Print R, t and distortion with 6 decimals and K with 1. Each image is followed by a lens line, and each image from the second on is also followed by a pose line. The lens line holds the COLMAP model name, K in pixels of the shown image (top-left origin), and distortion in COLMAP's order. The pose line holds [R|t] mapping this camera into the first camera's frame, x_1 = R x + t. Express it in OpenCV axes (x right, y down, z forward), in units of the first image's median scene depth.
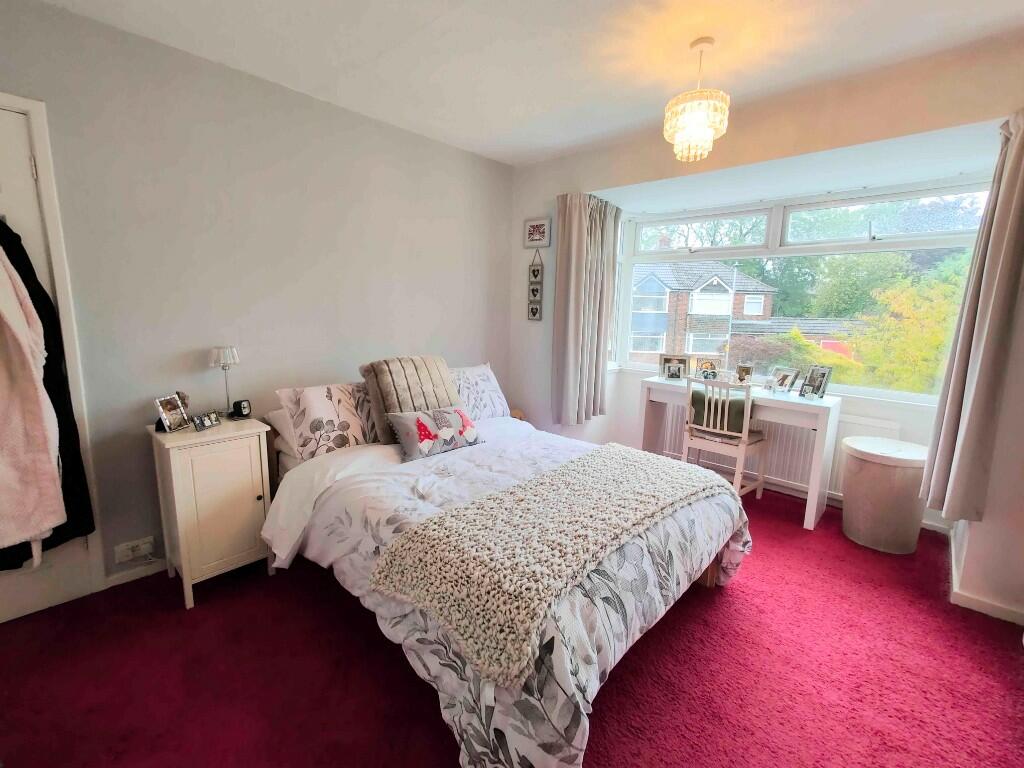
lens RADIAL K [[450.7, 0, 513.4], [0, 450.7, 381.5], [0, 0, 1]] dist [0.006629, 0.000396]
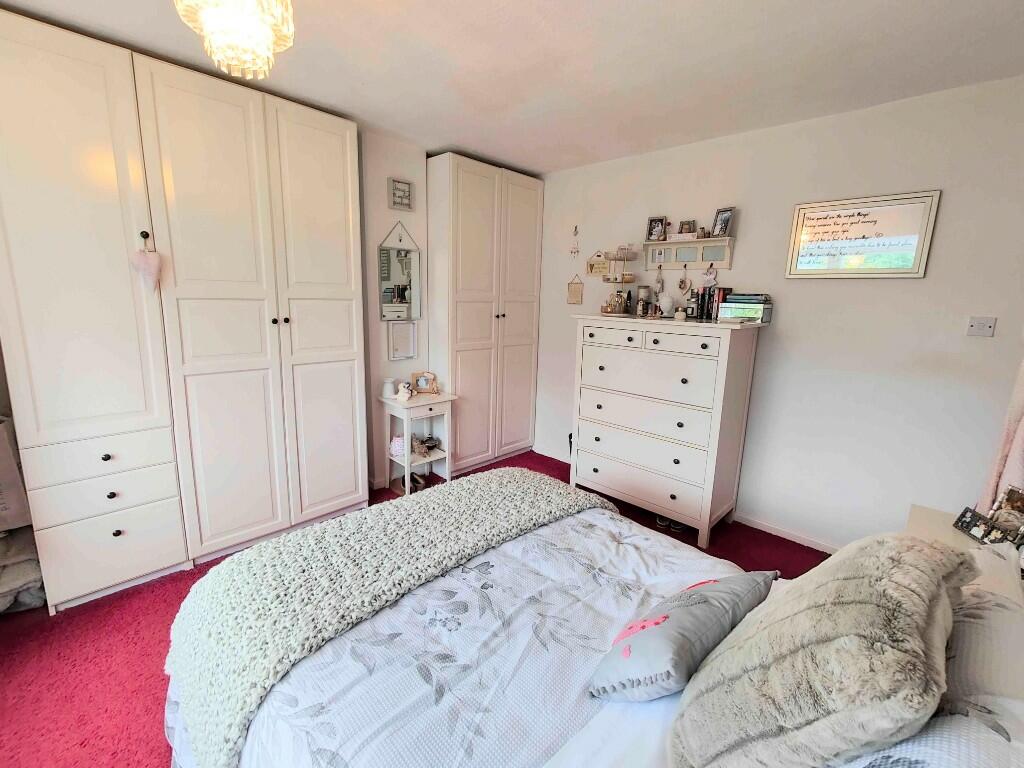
lens RADIAL K [[450.7, 0, 510.3], [0, 450.7, 381.6], [0, 0, 1]] dist [0.006629, 0.000396]
pose [[-0.998275, -0.055004, 0.020522, 0.010491], [-0.044374, 0.935818, 0.349679, -0.211949], [-0.038438, 0.348165, -0.936645, 1.041268]]
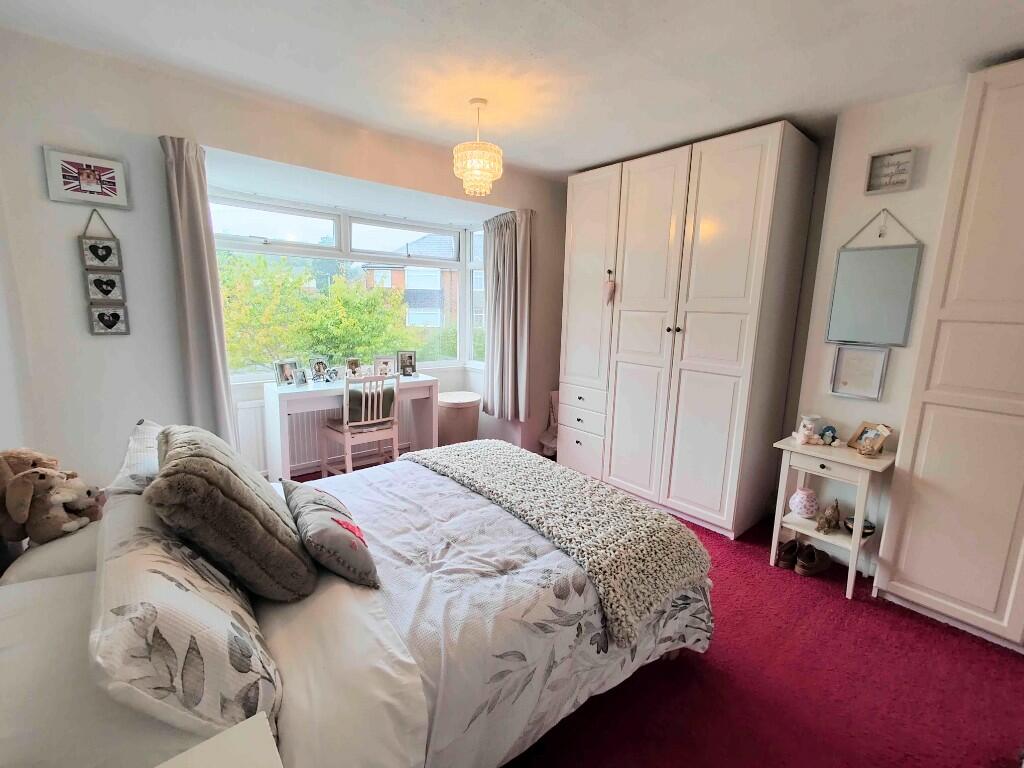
lens RADIAL K [[450.7, 0, 510.5], [0, 450.7, 382.6], [0, 0, 1]] dist [0.006629, 0.000396]
pose [[0.125310, -0.191834, 0.973395, -0.544984], [0.141622, 0.974539, 0.173828, -0.123144], [-0.981958, 0.116072, 0.149287, 0.492611]]
